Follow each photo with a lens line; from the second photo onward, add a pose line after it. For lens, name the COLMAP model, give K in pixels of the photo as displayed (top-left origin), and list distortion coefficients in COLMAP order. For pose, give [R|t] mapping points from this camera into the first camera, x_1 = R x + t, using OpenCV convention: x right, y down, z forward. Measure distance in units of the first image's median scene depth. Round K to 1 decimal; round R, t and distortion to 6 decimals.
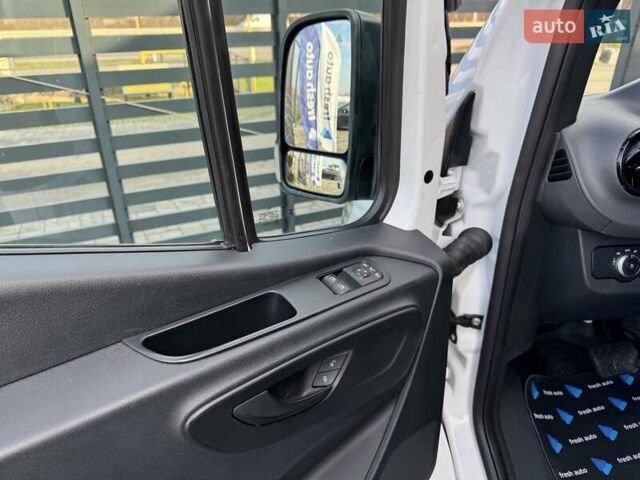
lens RADIAL K [[455.2, 0, 318.1], [0, 455.2, 236.6], [0, 0, 1]] dist [0.007032, -0.007718]
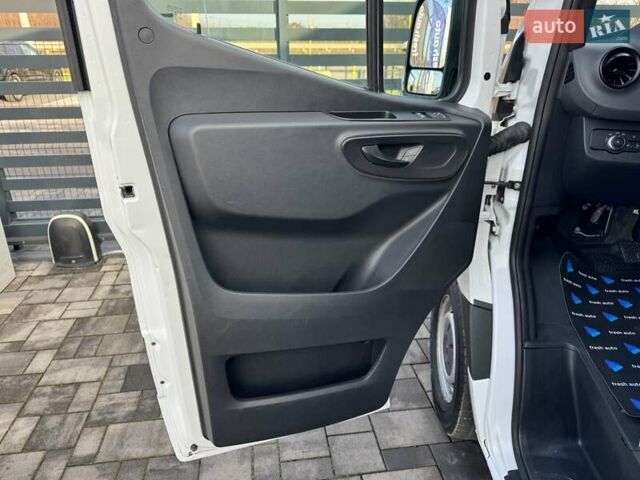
lens RADIAL K [[448.4, 0, 319.2], [0, 448.4, 228.0], [0, 0, 1]] dist [-0.016198, -0.002312]
pose [[0.950625, 0.135496, -0.279200, 0.167857], [-0.149188, 0.988404, -0.028283, 0.521144], [0.272130, 0.068540, 0.959816, -0.684460]]
